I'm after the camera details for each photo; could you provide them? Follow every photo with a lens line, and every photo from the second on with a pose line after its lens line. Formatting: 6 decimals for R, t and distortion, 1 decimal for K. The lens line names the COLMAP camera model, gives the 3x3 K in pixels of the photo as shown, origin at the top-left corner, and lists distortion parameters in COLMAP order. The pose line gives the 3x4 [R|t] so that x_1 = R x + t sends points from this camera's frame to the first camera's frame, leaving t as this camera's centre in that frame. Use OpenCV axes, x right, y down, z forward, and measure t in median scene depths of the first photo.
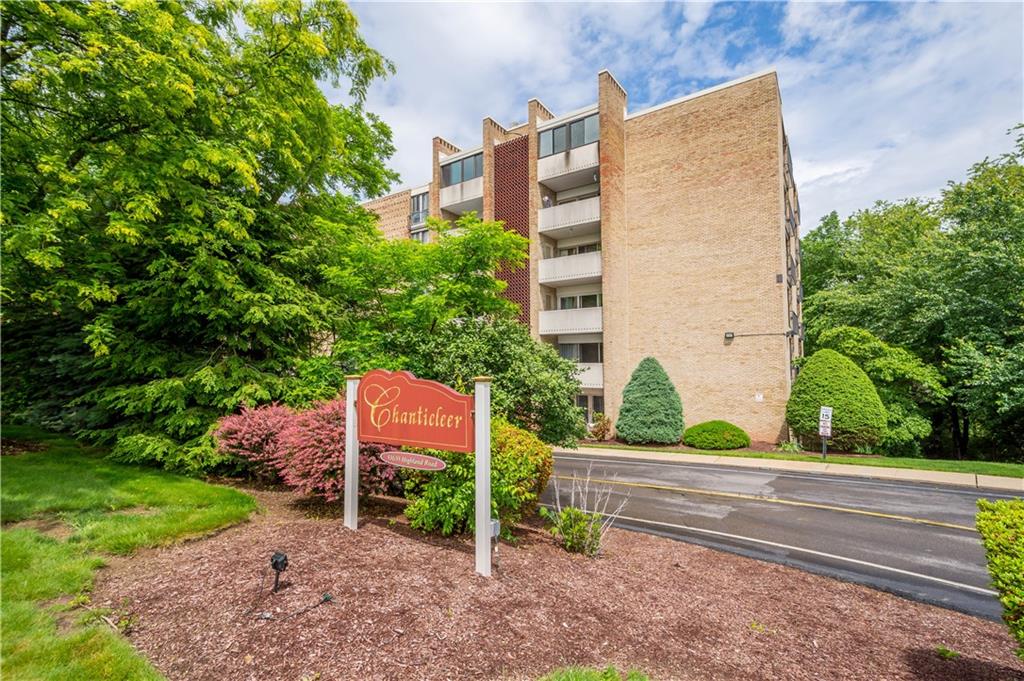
lens RADIAL K [[447.0, 0, 510.0], [0, 447.0, 348.2], [0, 0, 1]] dist [-0.002412, -0.000398]
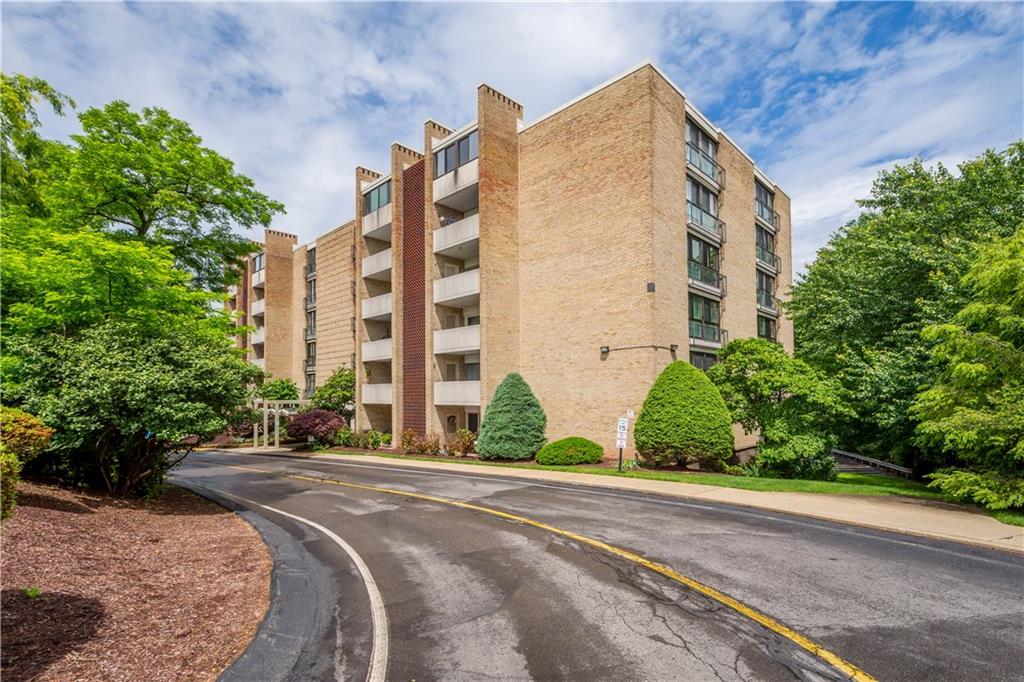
lens RADIAL K [[459.2, 0, 541.8], [0, 459.2, 388.2], [0, 0, 1]] dist [0.001835, 0.000003]
pose [[0.987763, -0.010979, -0.155576, 0.494287], [0.013747, 0.999766, 0.016726, 0.034597], [0.155356, -0.018660, 0.987682, 0.005975]]
